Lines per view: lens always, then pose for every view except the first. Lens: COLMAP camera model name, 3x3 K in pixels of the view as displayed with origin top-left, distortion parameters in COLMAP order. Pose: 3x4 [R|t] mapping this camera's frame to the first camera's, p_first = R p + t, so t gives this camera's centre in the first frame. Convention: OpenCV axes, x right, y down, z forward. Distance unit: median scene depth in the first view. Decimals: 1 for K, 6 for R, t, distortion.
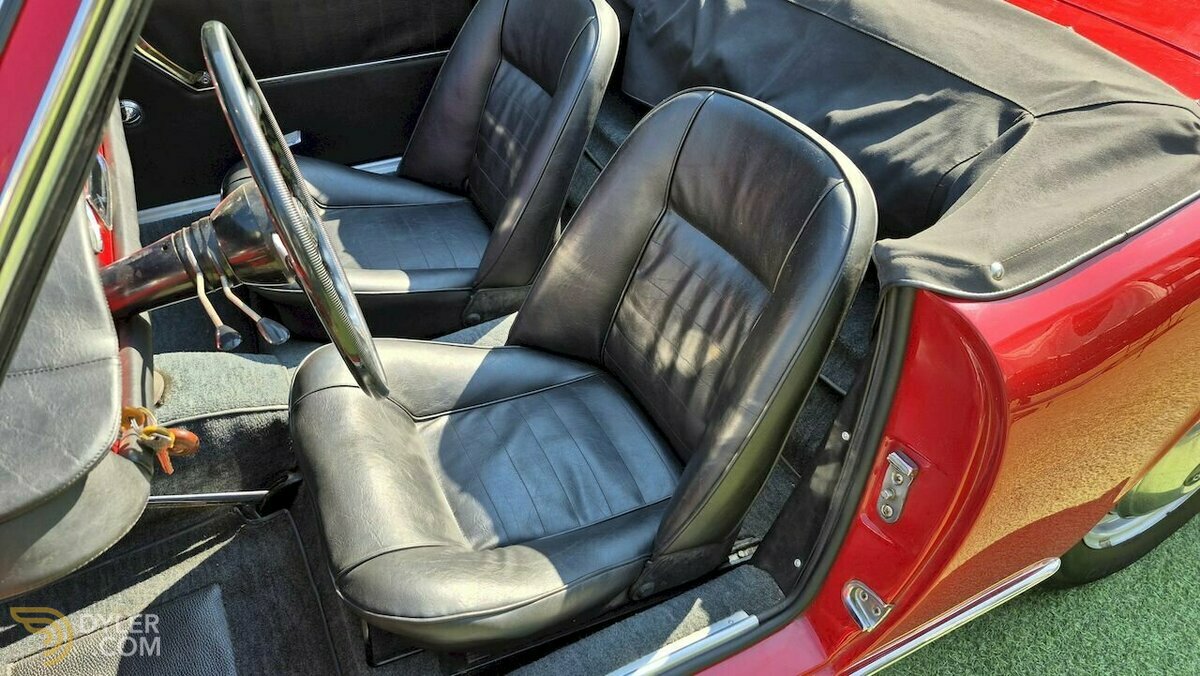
lens RADIAL K [[856.8, 0, 605.2], [0, 856.8, 336.7], [0, 0, 1]] dist [0.080846, -0.125460]
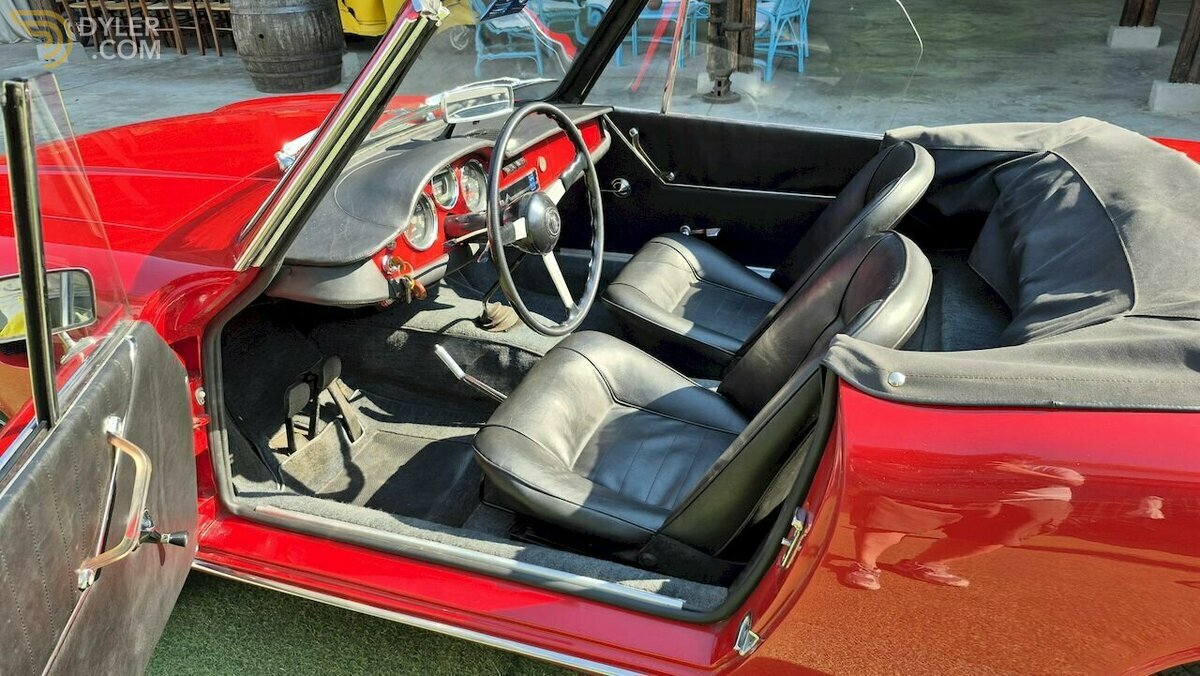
lens RADIAL K [[856.8, 0, 605.2], [0, 856.8, 336.7], [0, 0, 1]] dist [0.080846, -0.125460]
pose [[0.683714, 0.306089, -0.662453, 0.771388], [-0.439991, 0.897129, -0.039591, 0.076538], [0.582188, 0.318542, 0.748056, -0.108479]]
